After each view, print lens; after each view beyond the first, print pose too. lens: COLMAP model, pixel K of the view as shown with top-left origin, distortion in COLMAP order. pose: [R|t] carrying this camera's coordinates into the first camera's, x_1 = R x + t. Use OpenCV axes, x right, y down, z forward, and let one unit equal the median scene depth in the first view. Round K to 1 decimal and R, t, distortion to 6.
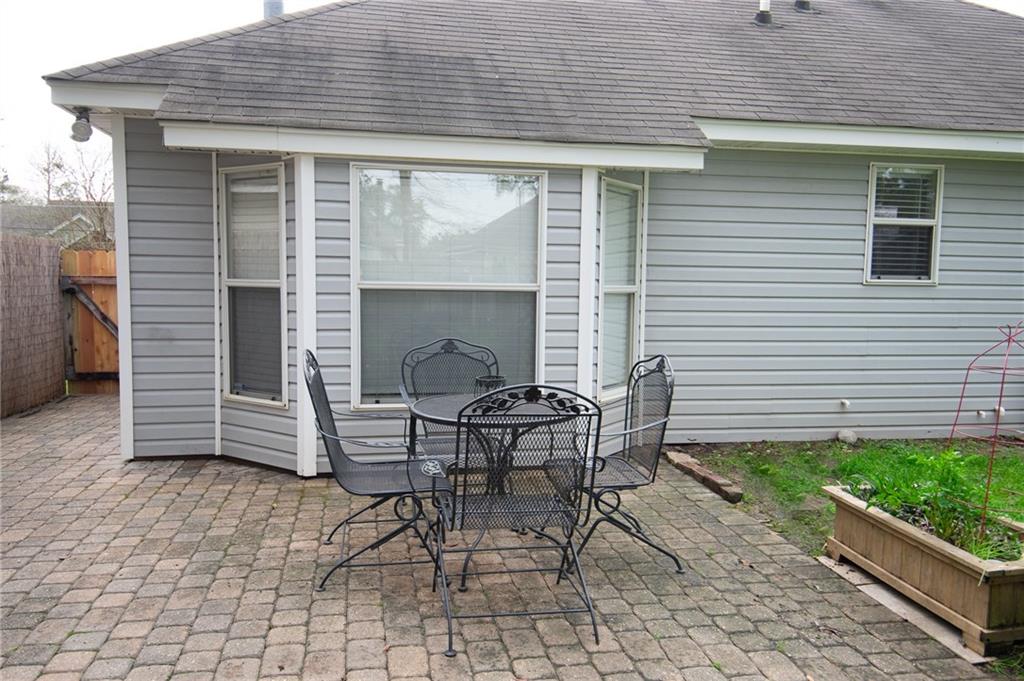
lens RADIAL K [[747.6, 0, 510.3], [0, 747.6, 337.0], [0, 0, 1]] dist [0.007851, -0.001086]
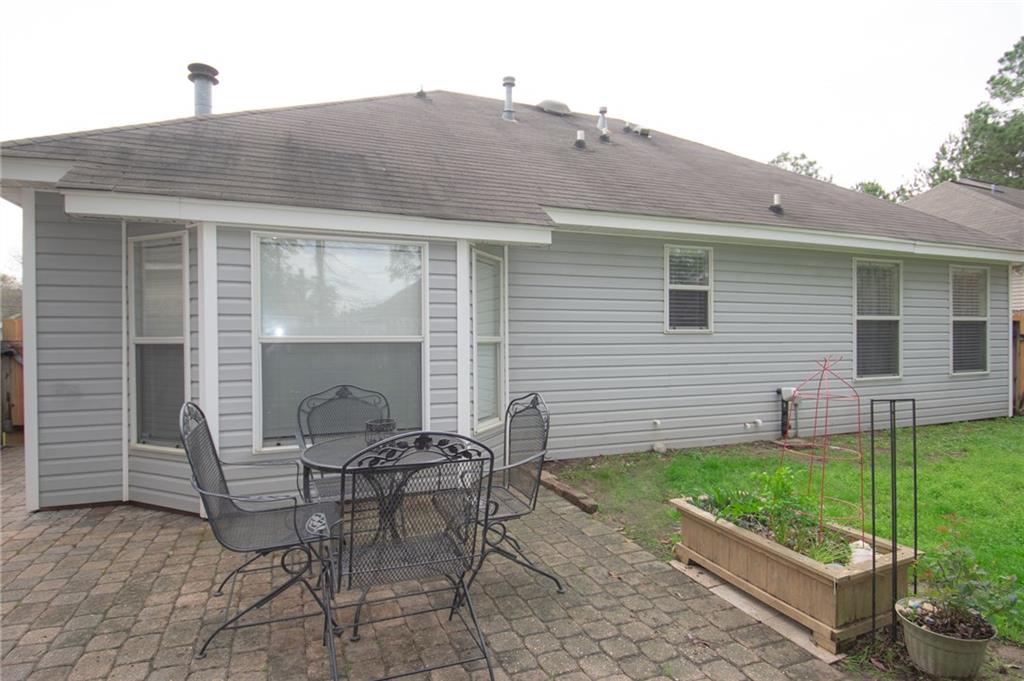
lens RADIAL K [[544.5, 0, 501.4], [0, 544.5, 339.0], [0, 0, 1]] dist [0.000441, -0.007866]
pose [[0.982693, -0.020164, 0.184139, 0.001427], [0.033623, 0.996962, -0.070261, -0.001526], [-0.182163, 0.075236, 0.980386, 0.140954]]
